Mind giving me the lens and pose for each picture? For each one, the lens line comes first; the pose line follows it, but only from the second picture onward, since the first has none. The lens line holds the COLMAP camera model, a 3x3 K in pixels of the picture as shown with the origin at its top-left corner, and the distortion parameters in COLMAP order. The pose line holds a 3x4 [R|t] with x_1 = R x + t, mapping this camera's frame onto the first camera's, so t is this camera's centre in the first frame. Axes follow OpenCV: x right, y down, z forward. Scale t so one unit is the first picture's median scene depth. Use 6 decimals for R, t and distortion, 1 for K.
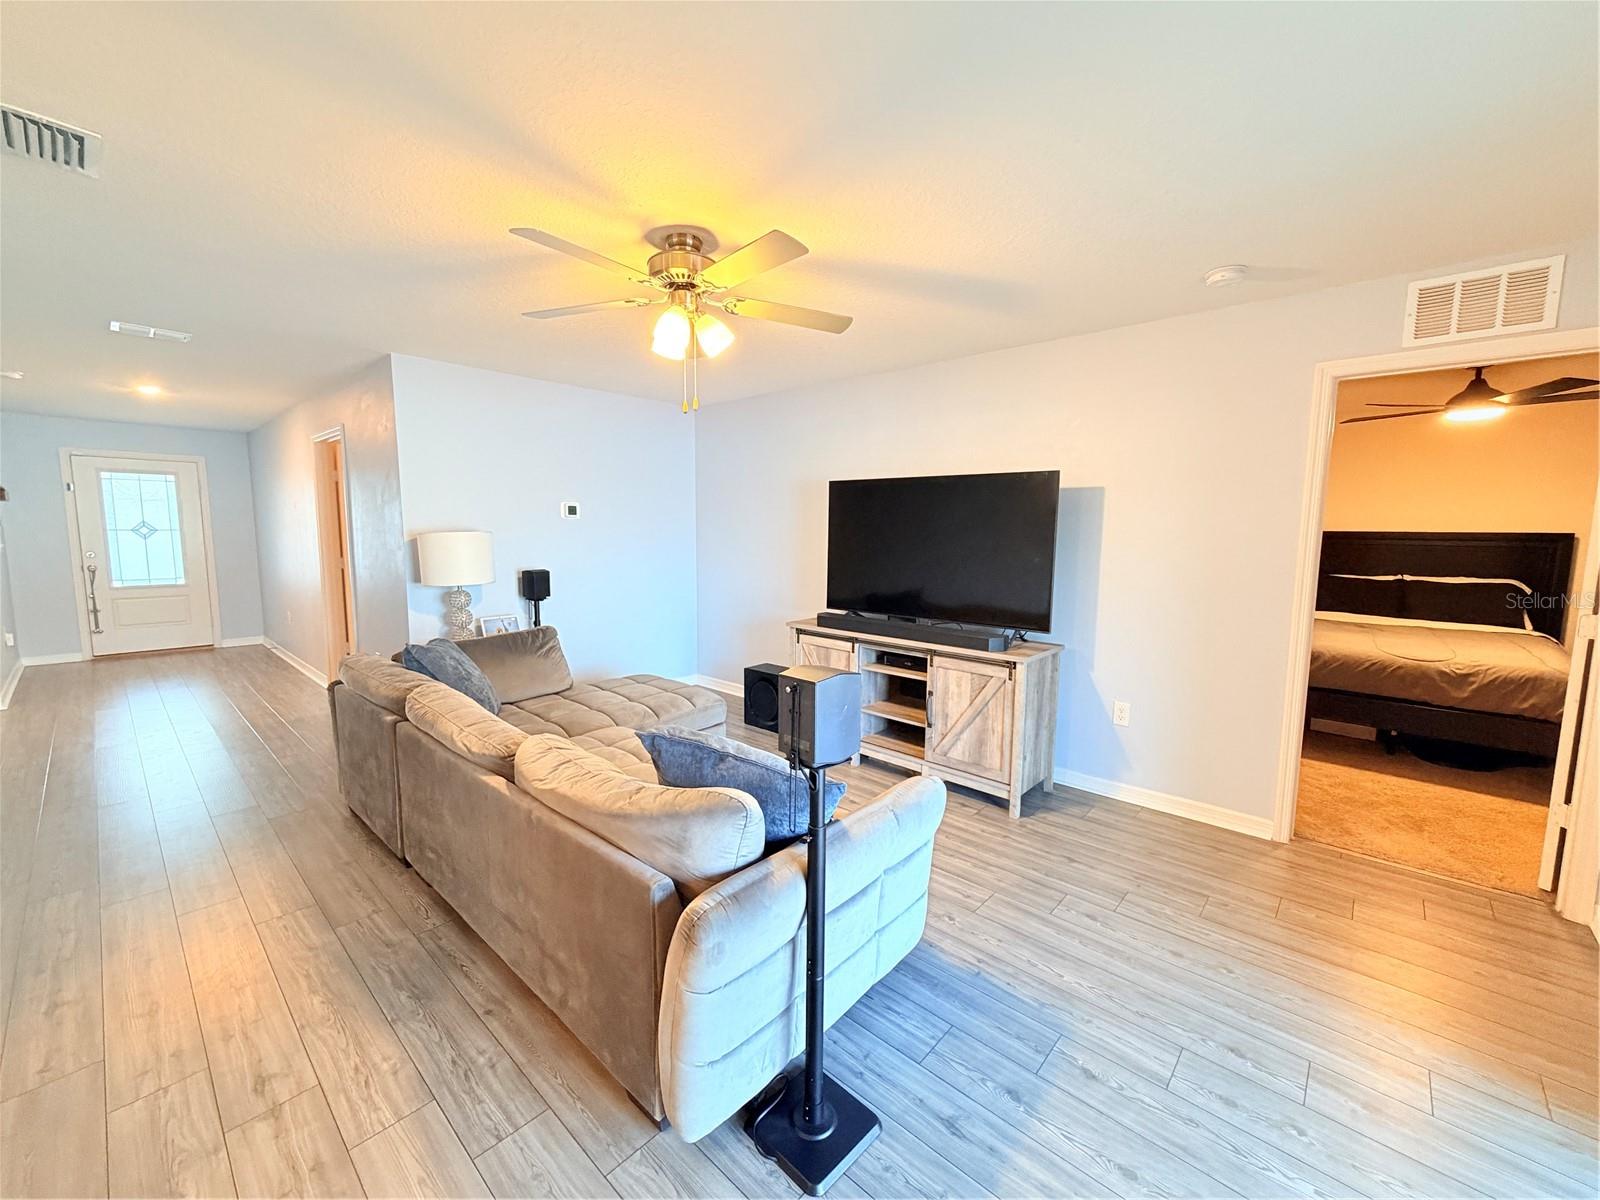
lens RADIAL K [[641.1, 0, 804.9], [0, 641.1, 598.6], [0, 0, 1]] dist [0.000505, 0.000667]
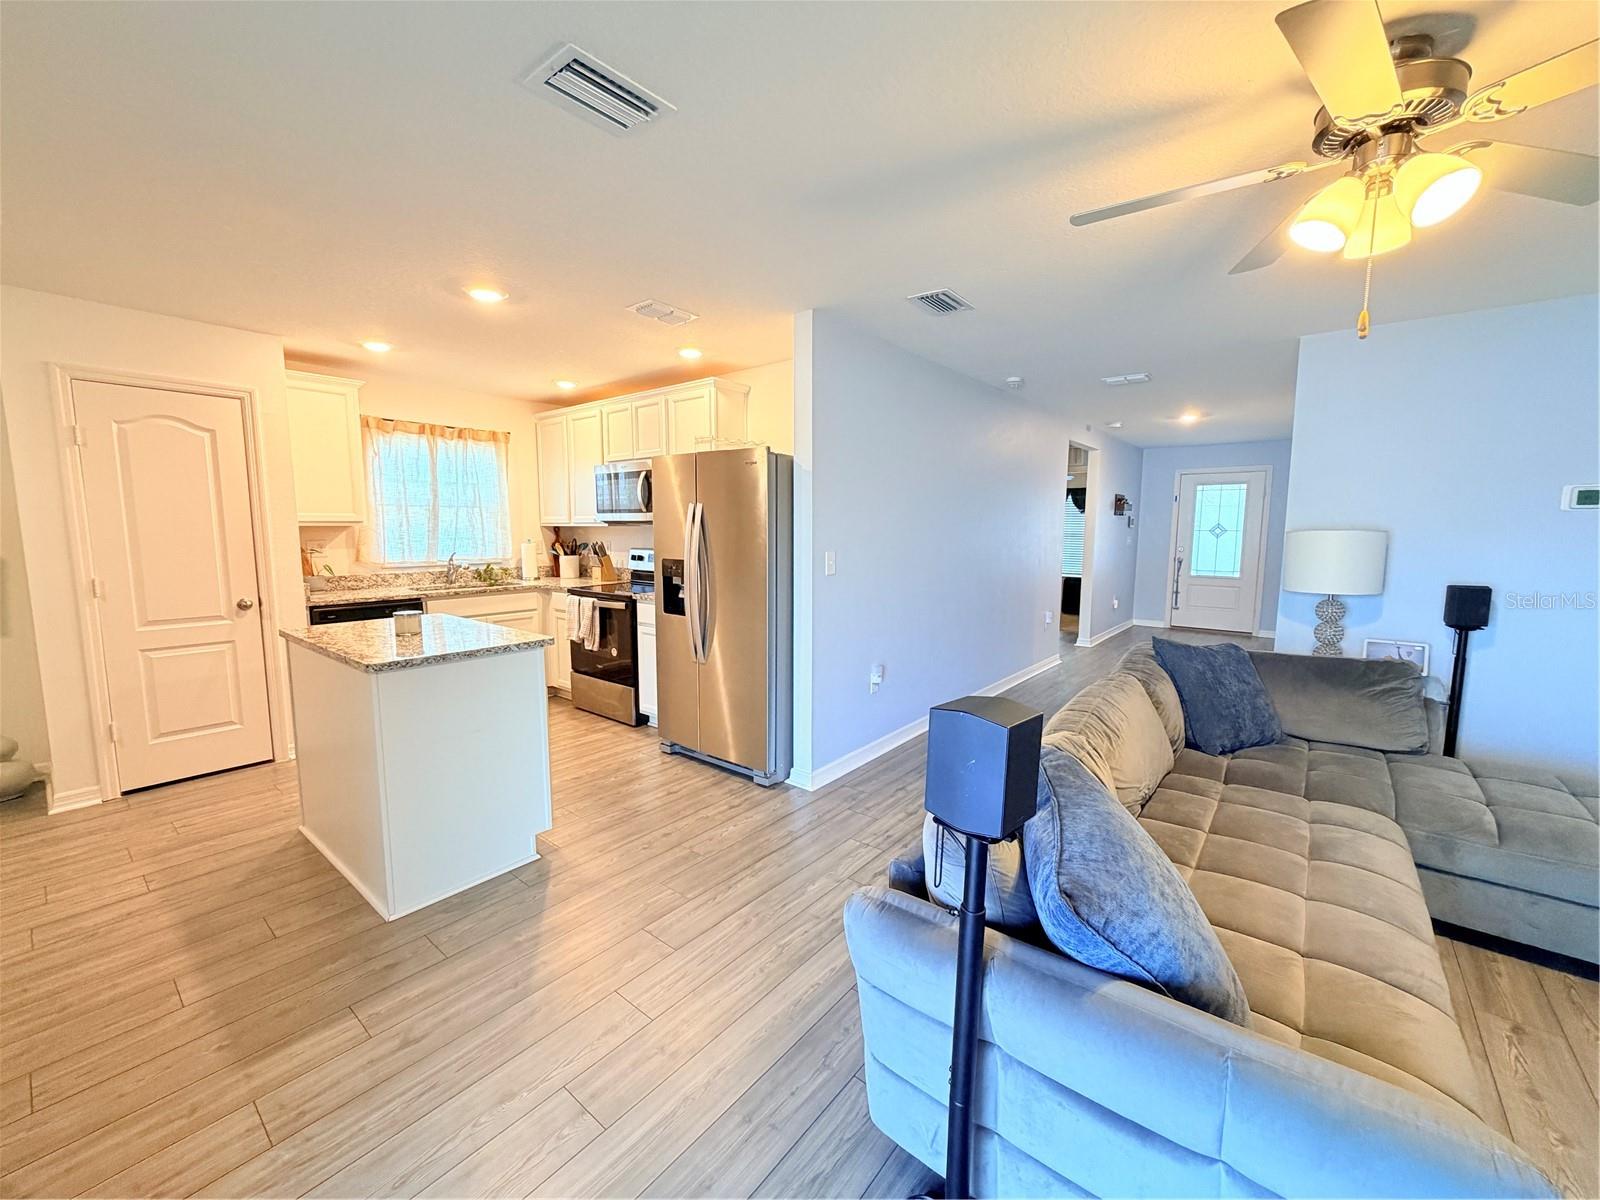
lens RADIAL K [[641.1, 0, 804.9], [0, 641.1, 598.6], [0, 0, 1]] dist [0.000505, 0.000667]
pose [[0.054203, 0.106671, -0.992816, 0.358762], [-0.112330, 0.988617, 0.100087, -0.030393], [0.992191, 0.106098, 0.065569, 0.355803]]
